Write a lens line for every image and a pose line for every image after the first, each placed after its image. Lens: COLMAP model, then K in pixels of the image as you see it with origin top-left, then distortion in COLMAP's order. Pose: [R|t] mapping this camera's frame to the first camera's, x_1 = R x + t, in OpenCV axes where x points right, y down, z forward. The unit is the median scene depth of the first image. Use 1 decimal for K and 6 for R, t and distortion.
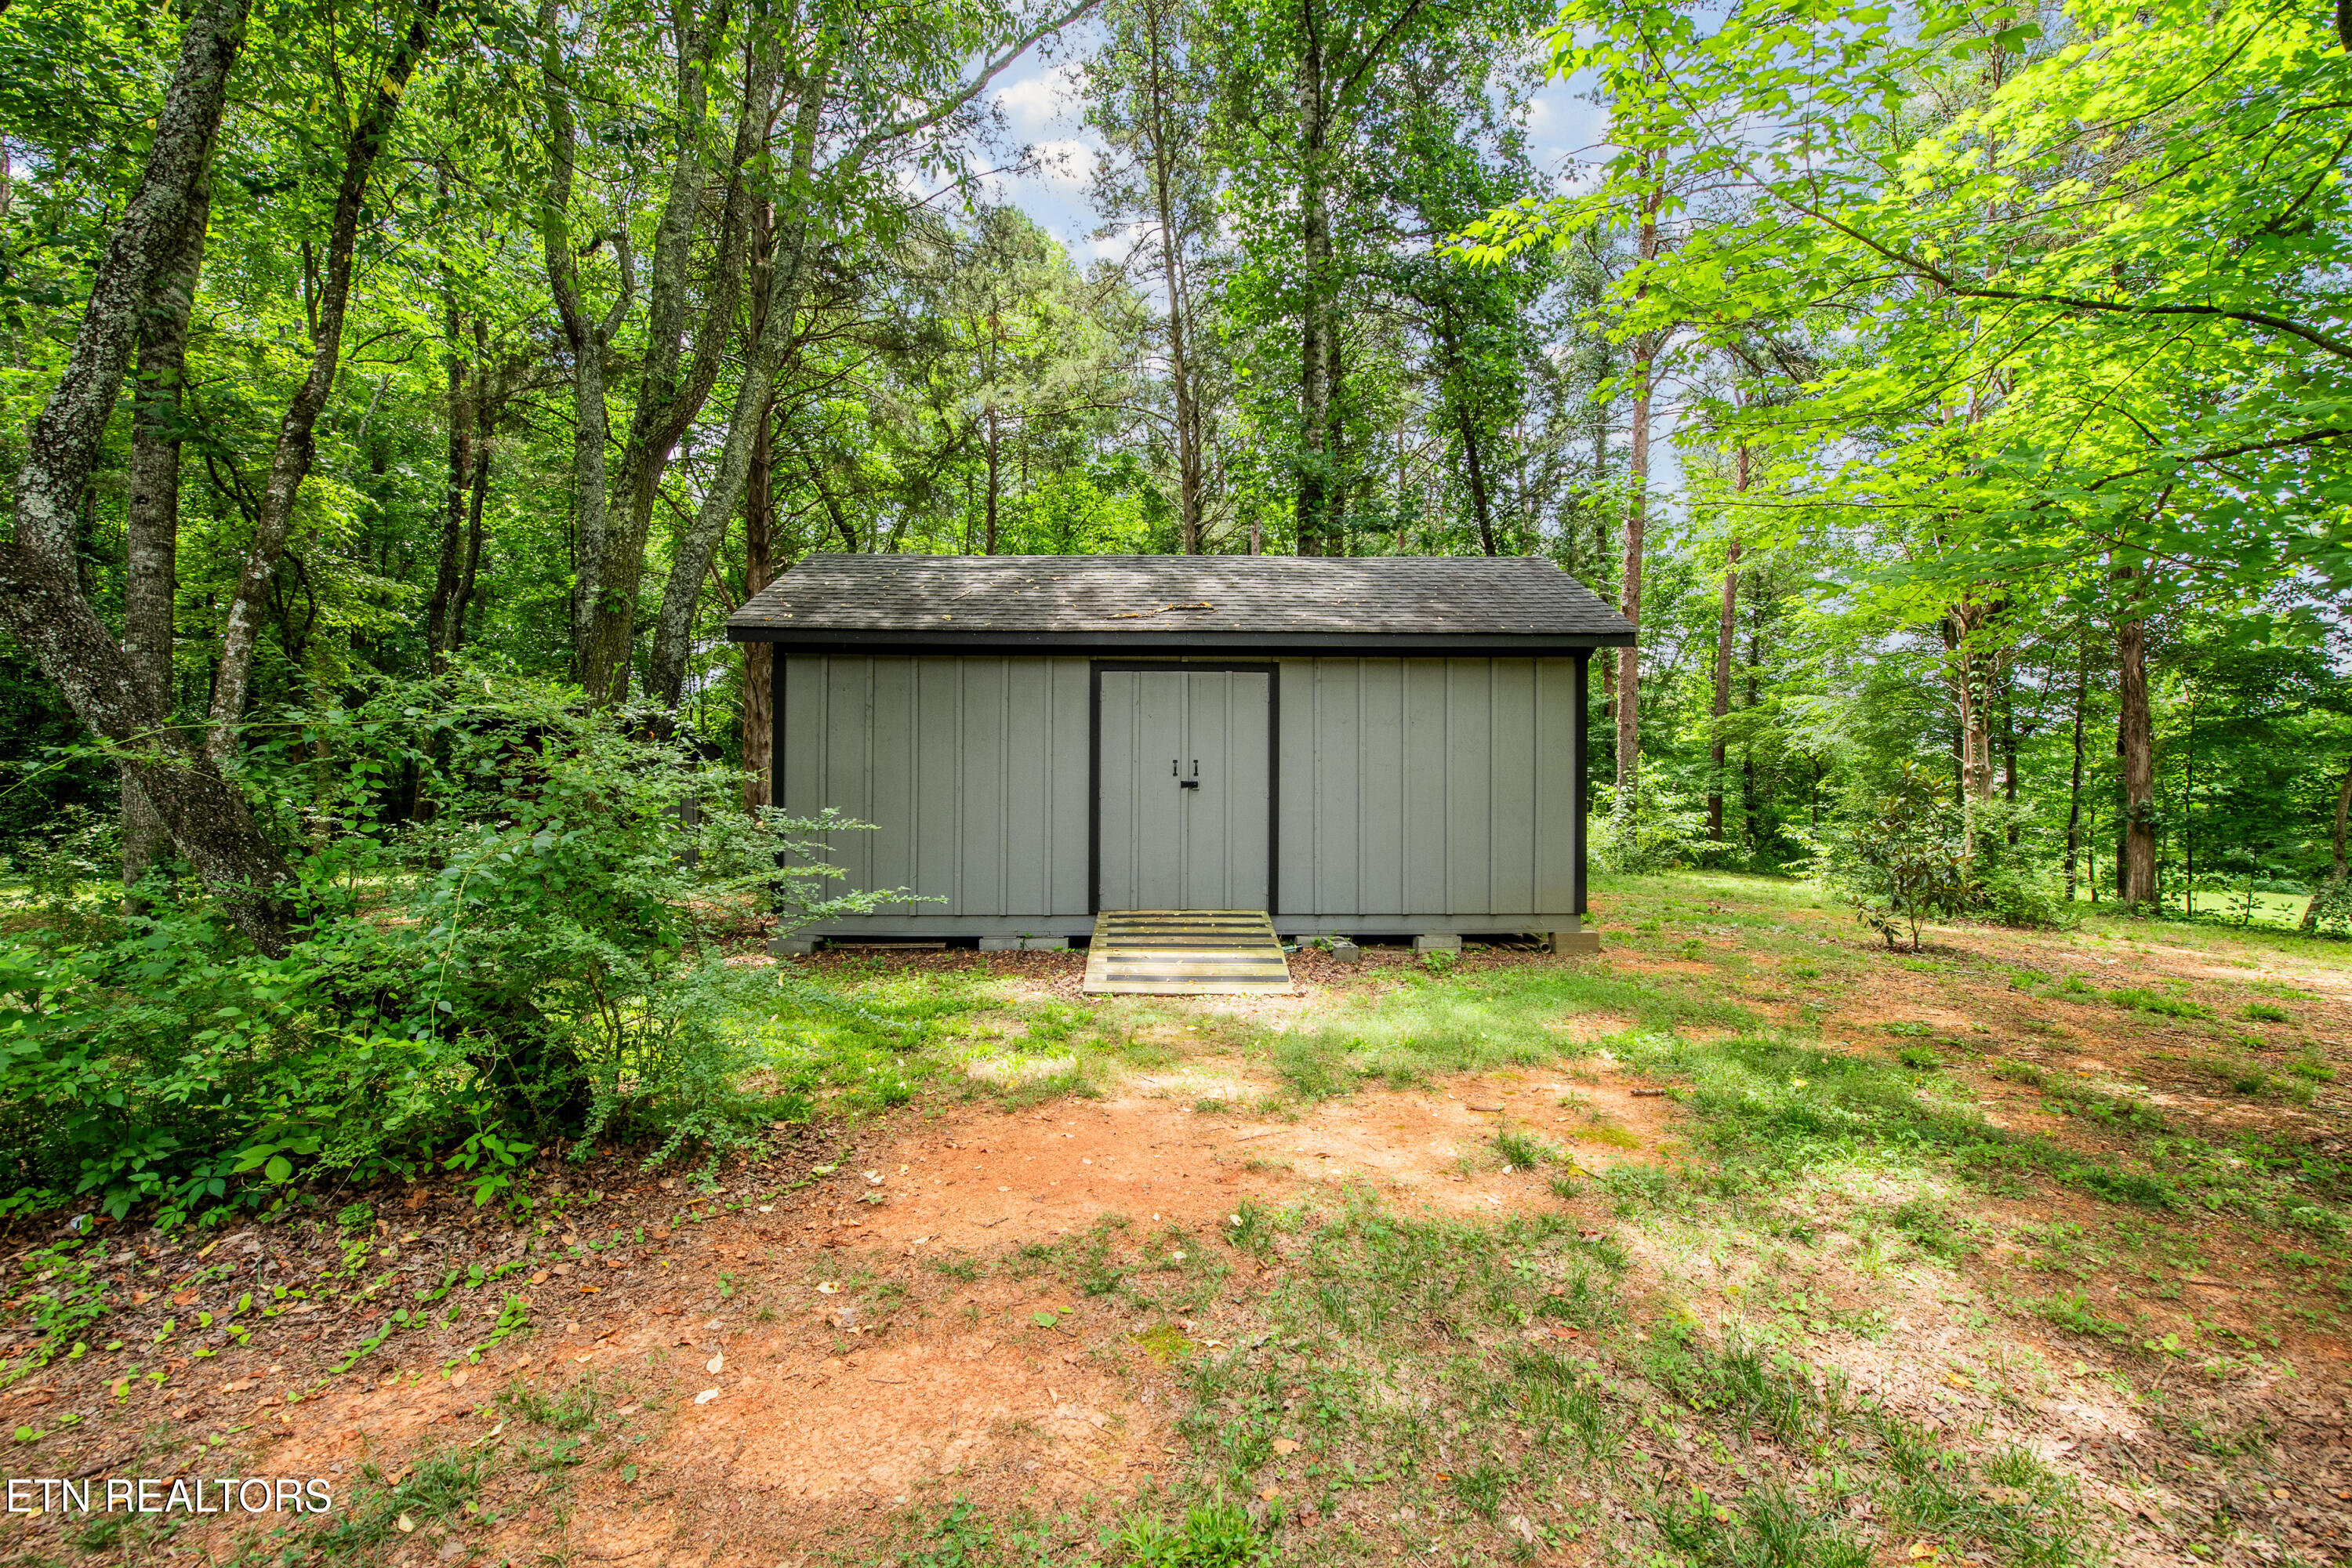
lens RADIAL K [[959.6, 0, 1183.0], [0, 959.6, 838.5], [0, 0, 1]] dist [-0.012705, -0.000236]
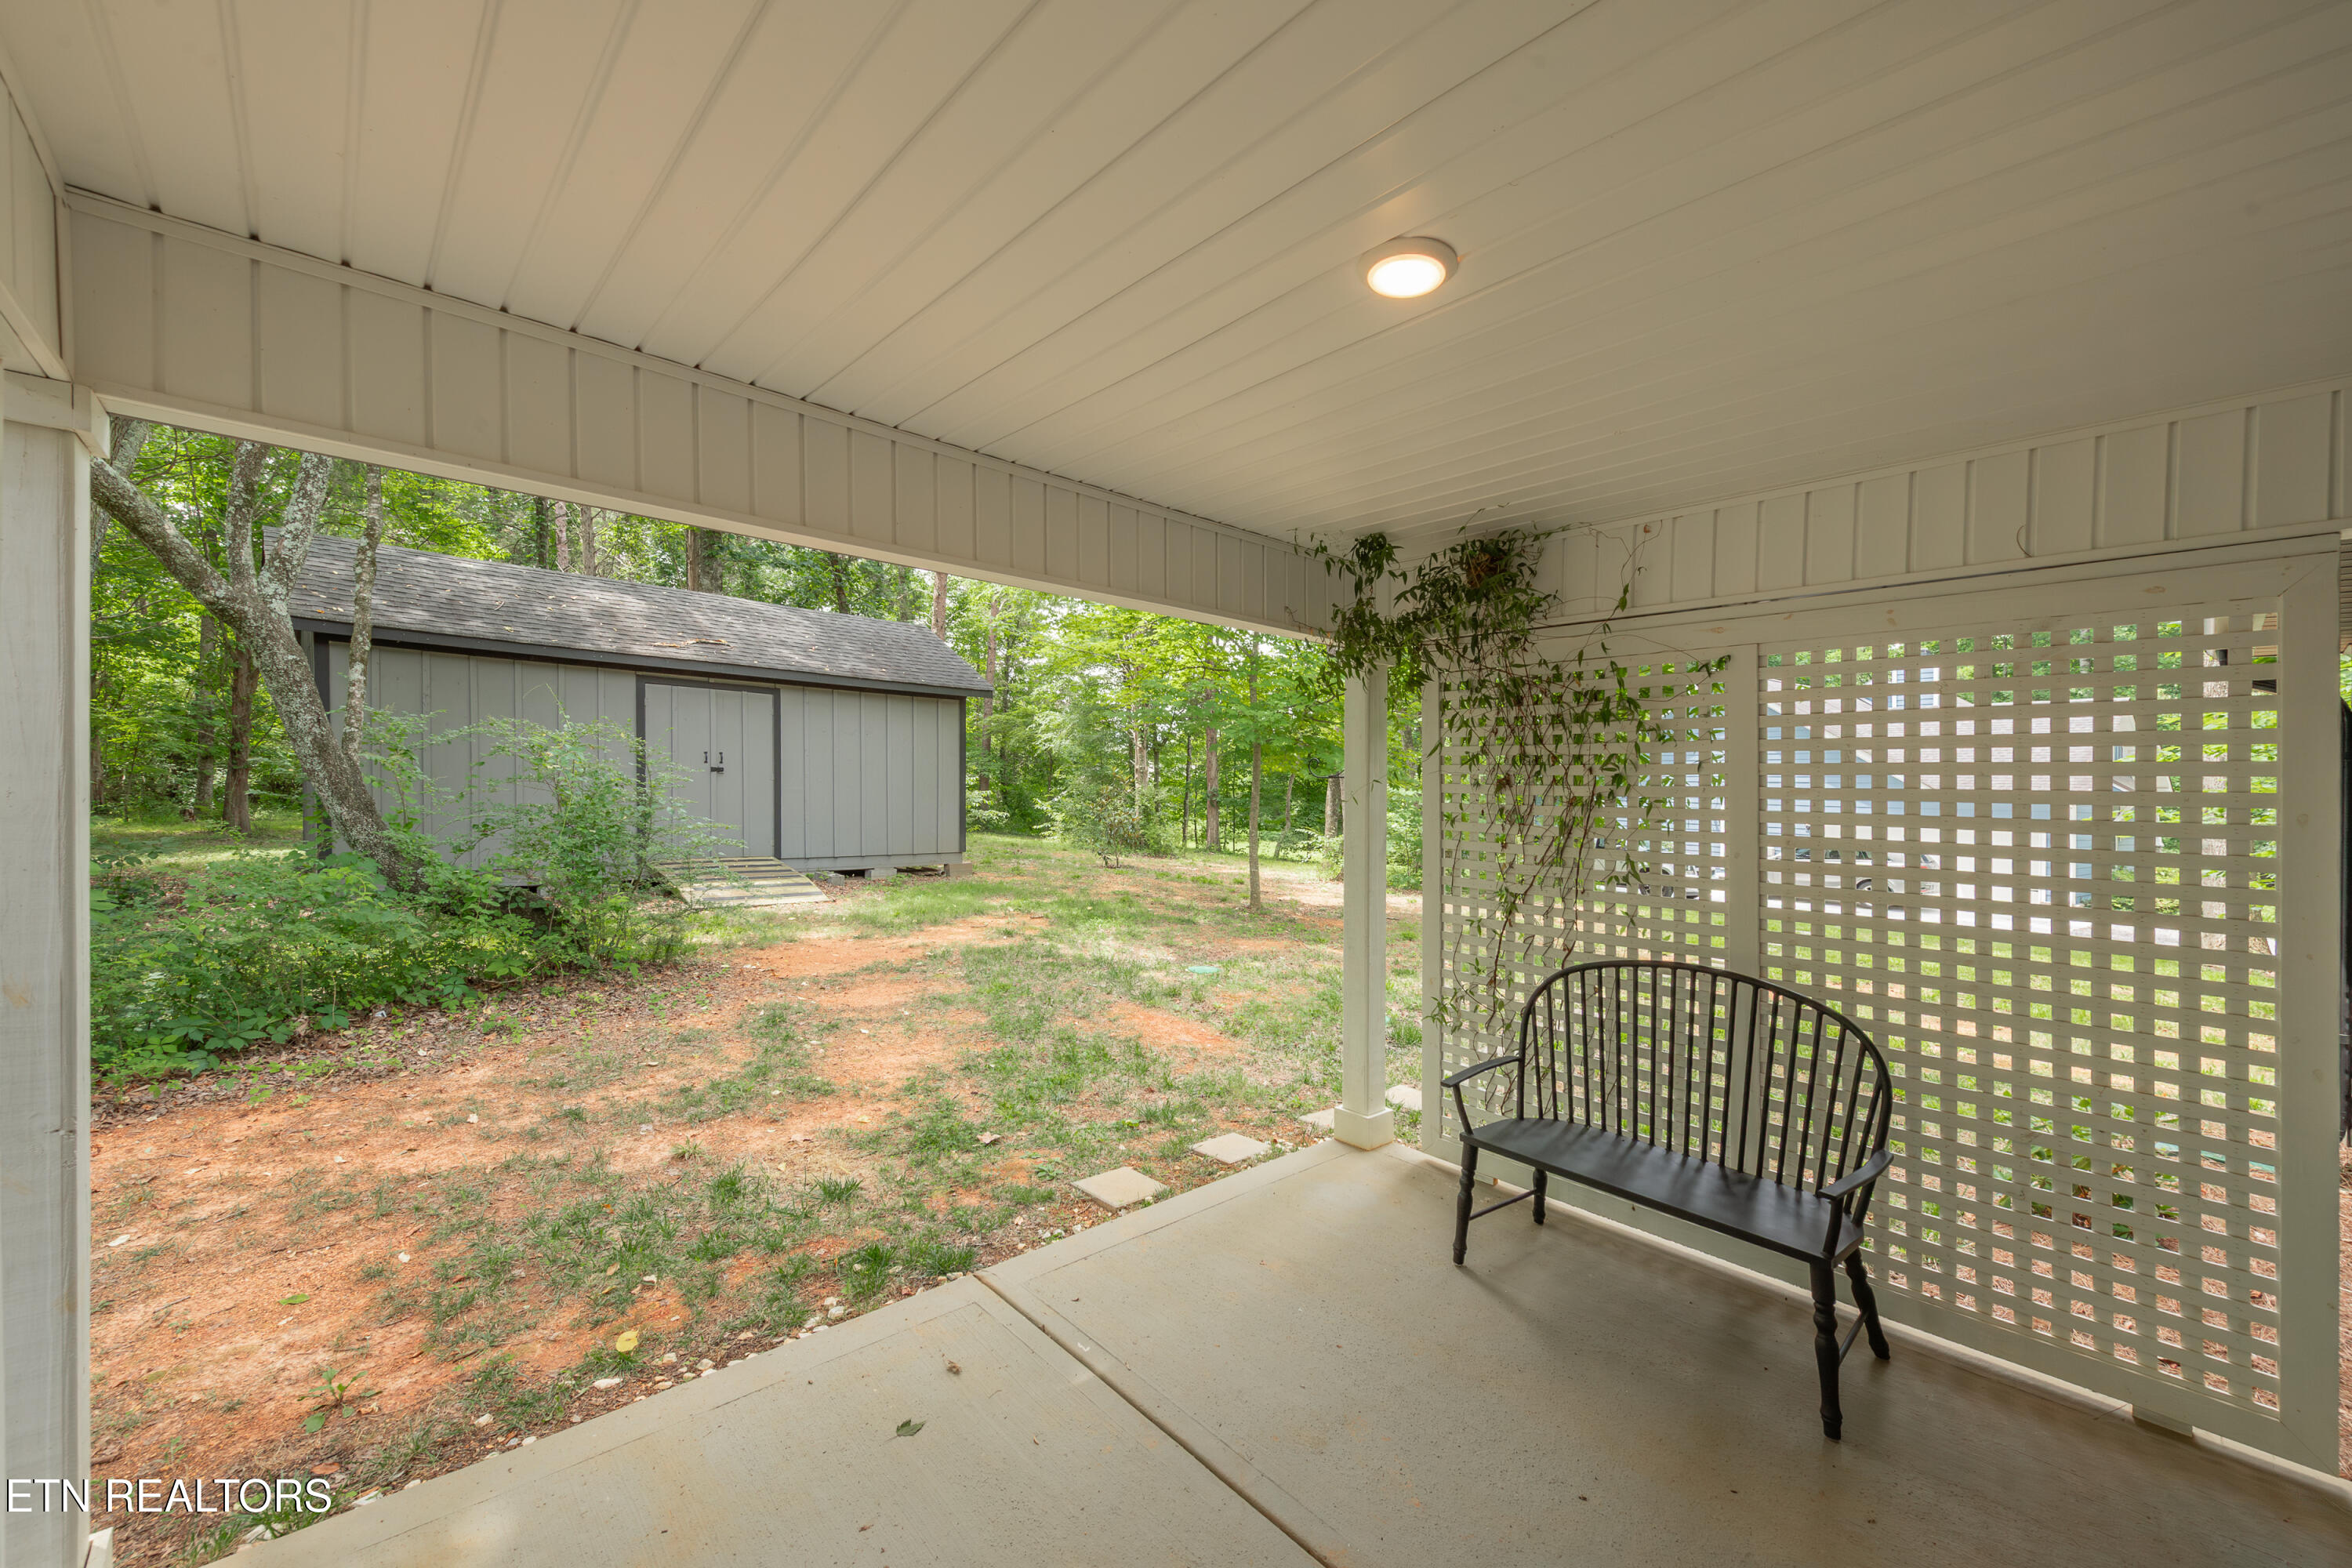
lens RADIAL K [[959.6, 0, 1183.0], [0, 959.6, 838.5], [0, 0, 1]] dist [-0.012705, -0.000236]
pose [[0.735649, -0.018965, 0.677097, -0.303977], [-0.001553, 0.999558, 0.029684, 0.001922], [-0.677361, -0.022888, 0.735295, -0.350269]]
